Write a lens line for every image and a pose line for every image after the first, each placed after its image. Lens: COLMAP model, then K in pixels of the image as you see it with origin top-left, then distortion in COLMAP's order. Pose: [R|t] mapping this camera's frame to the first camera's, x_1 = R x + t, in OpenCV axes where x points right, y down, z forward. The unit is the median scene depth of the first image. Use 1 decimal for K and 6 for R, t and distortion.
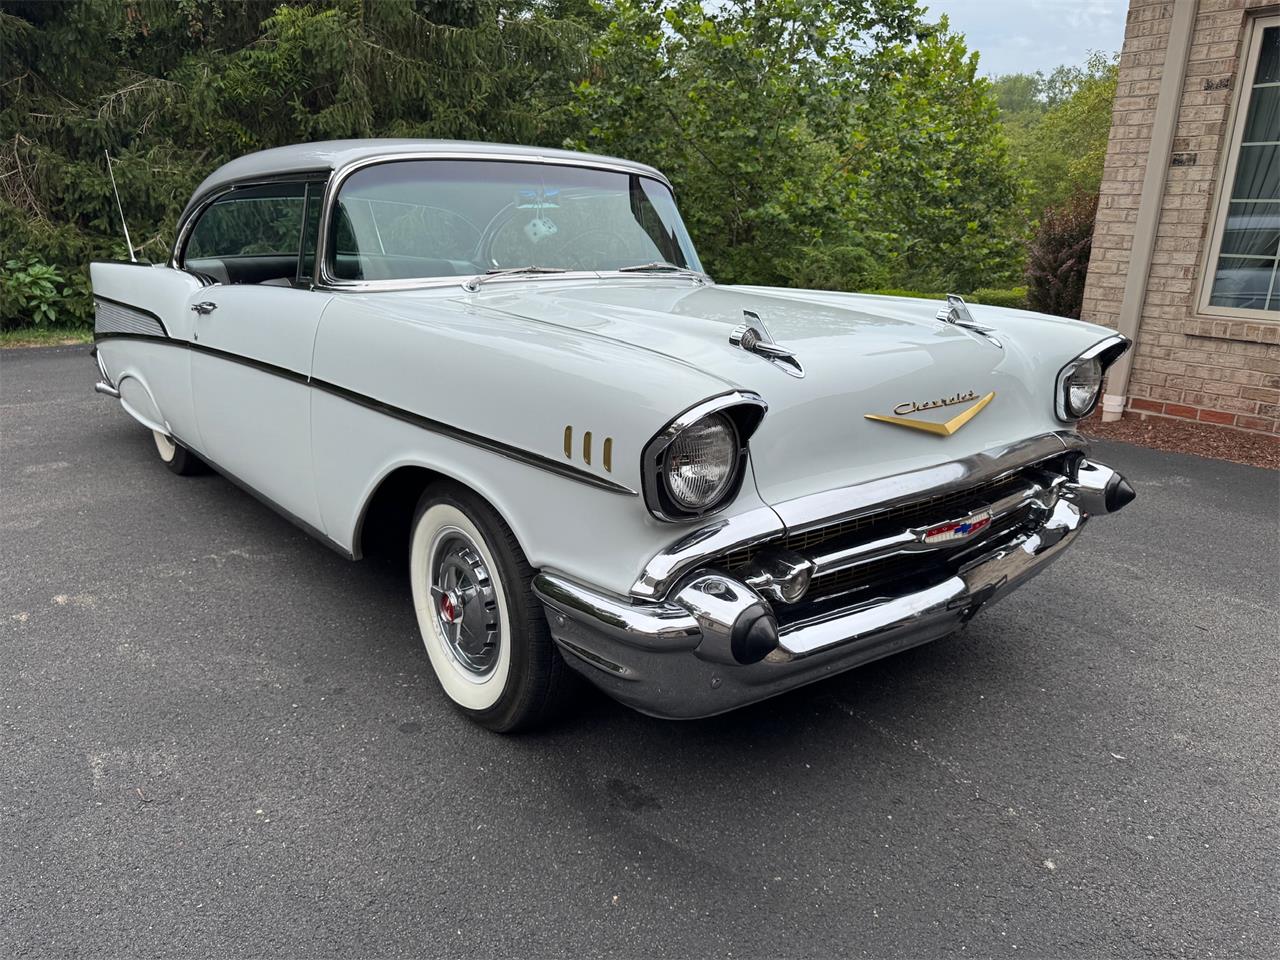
lens RADIAL K [[906.4, 0, 626.9], [0, 906.4, 482.1], [0, 0, 1]] dist [0.013871, -0.015367]
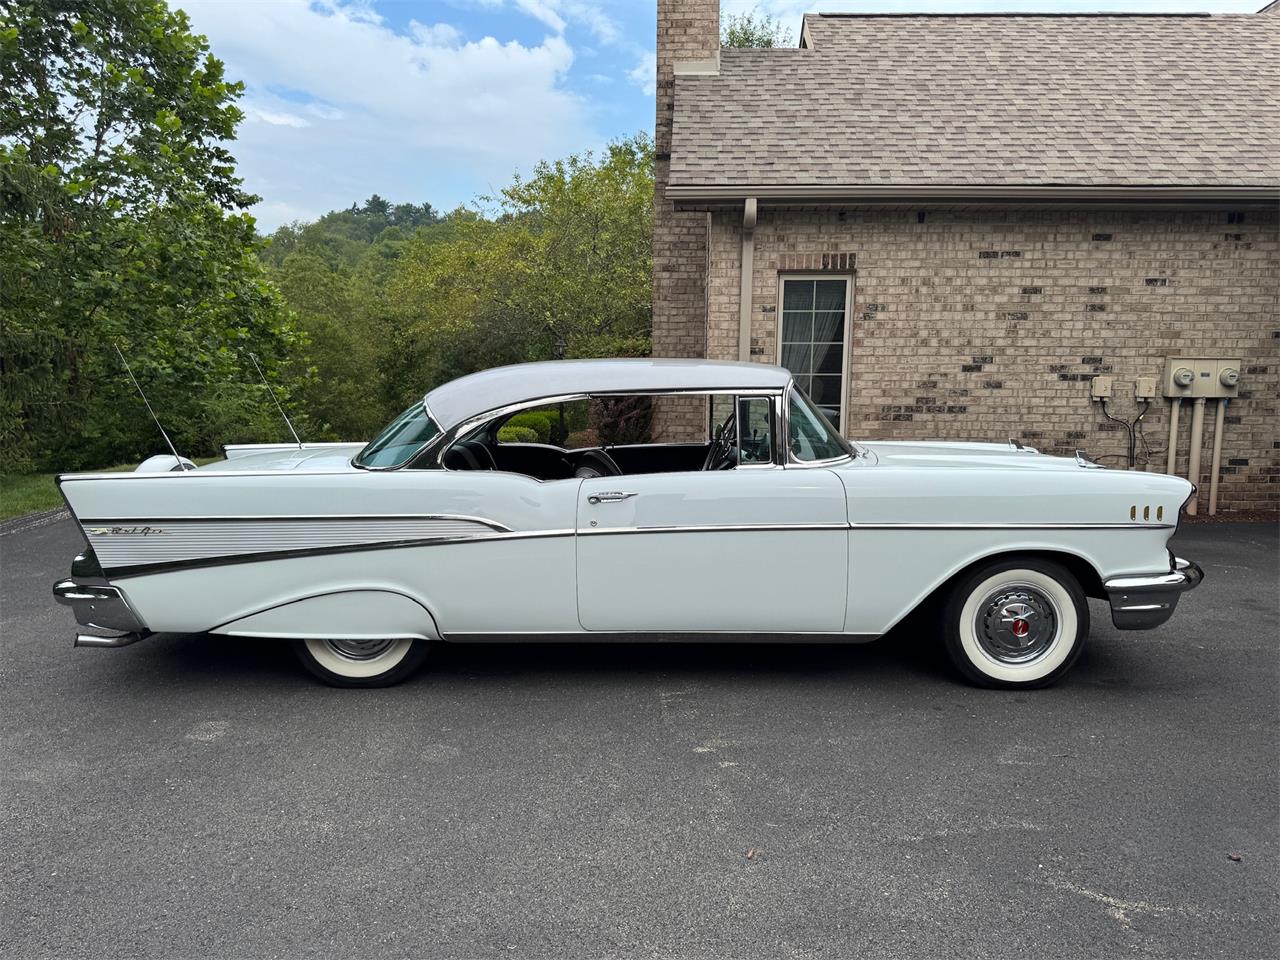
lens RADIAL K [[906.4, 0, 648.6], [0, 906.4, 485.1], [0, 0, 1]] dist [0.013871, -0.015367]
pose [[0.631078, -0.104500, 0.768649, -1.663940], [0.214959, 0.975638, -0.043845, -0.176657], [-0.745341, 0.192898, 0.638167, 0.284255]]
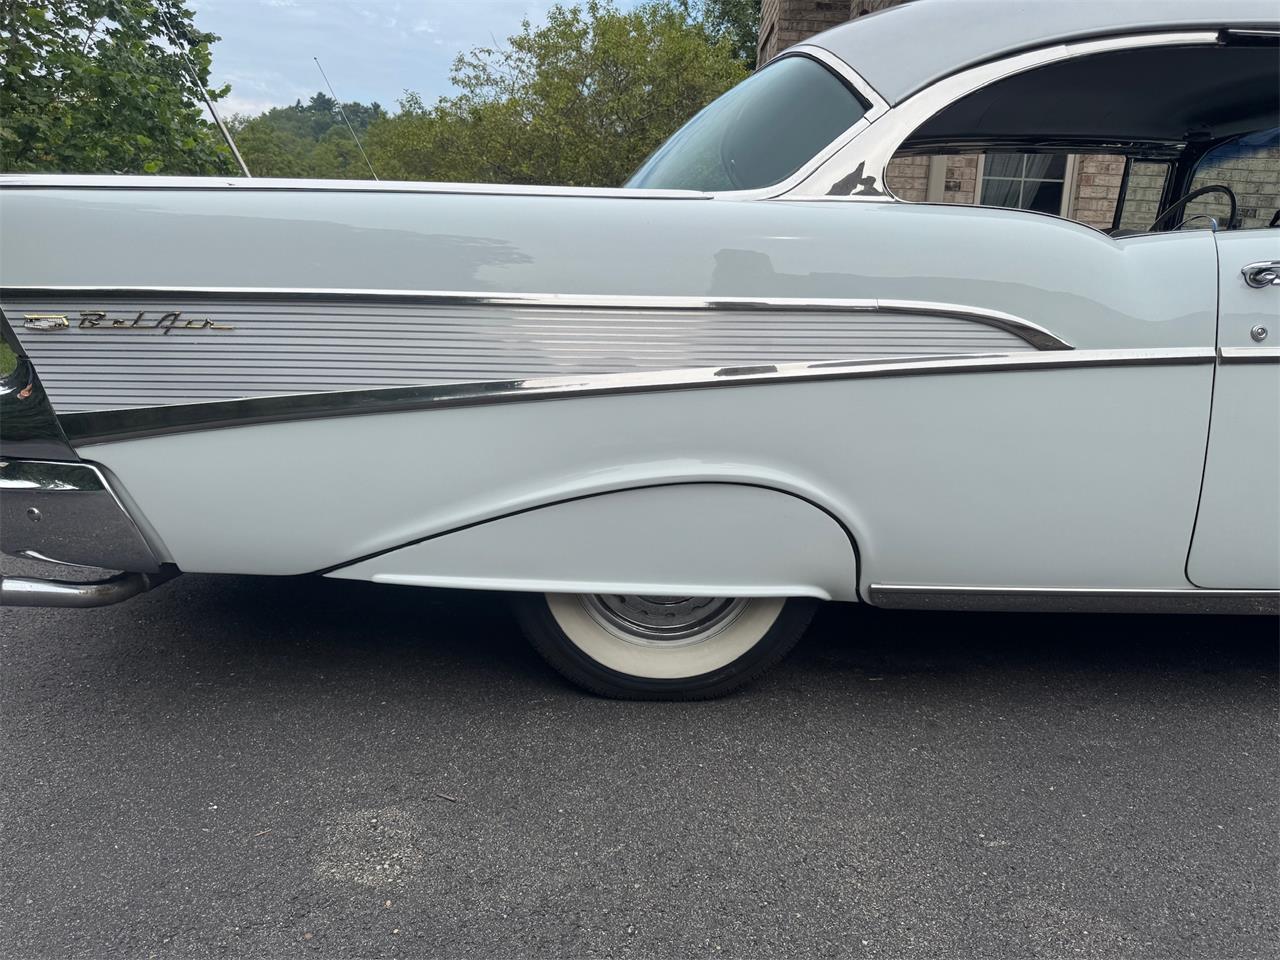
lens RADIAL K [[906.4, 0, 646.0], [0, 906.4, 483.8], [0, 0, 1]] dist [0.013871, -0.015367]
pose [[0.593517, -0.156596, 0.789440, -1.341053], [0.194134, 0.979780, 0.048399, -0.211615], [-0.781057, 0.124532, 0.611917, 1.285098]]
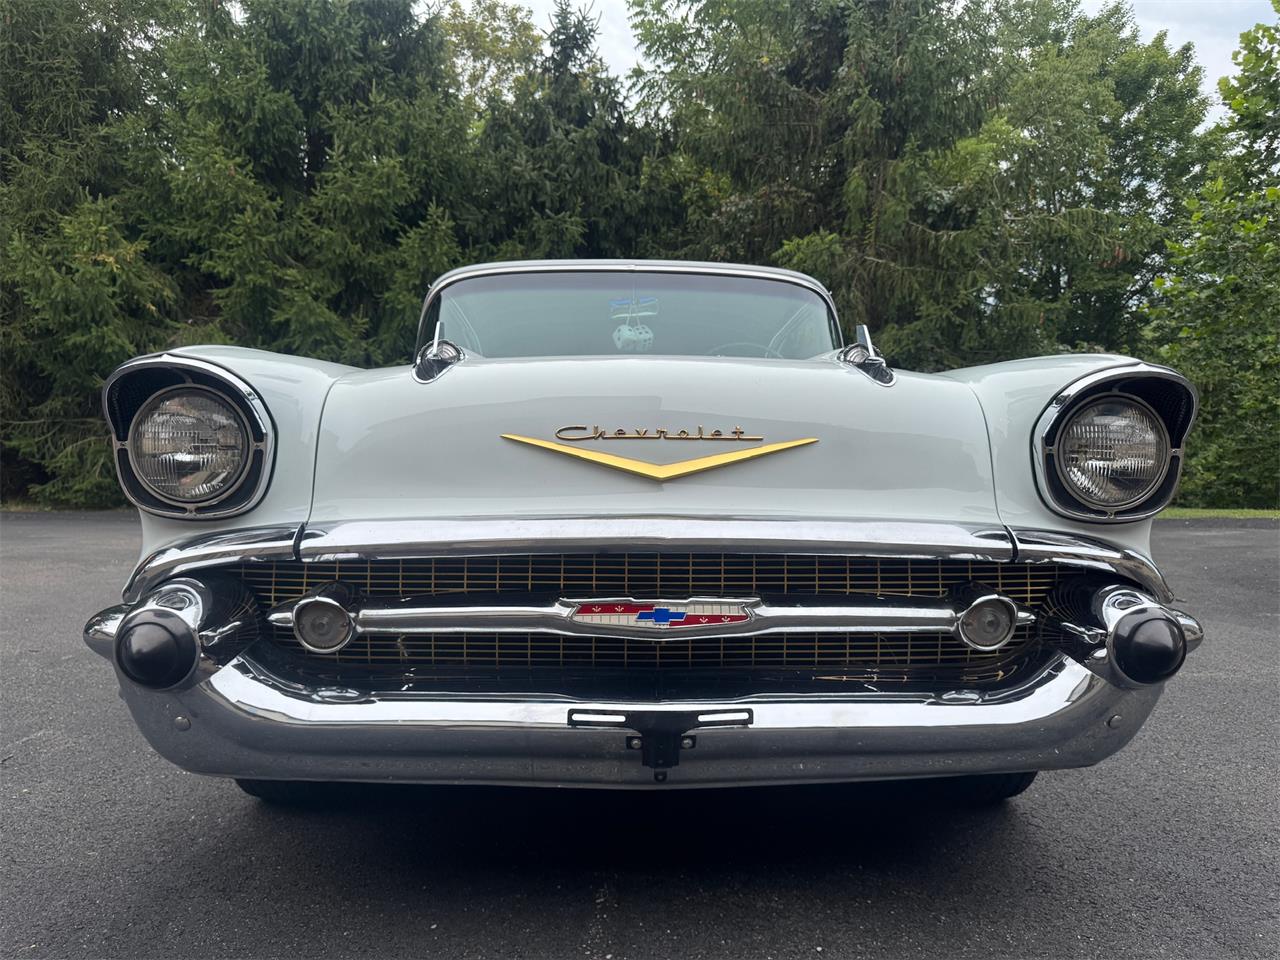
lens RADIAL K [[906.4, 0, 642.3], [0, 906.4, 481.5], [0, 0, 1]] dist [0.013871, -0.015367]
pose [[0.791624, 0.008750, -0.610946, 0.602102], [-0.160201, 0.967889, -0.193717, 0.068261], [0.589633, 0.251225, 0.767606, 0.364149]]
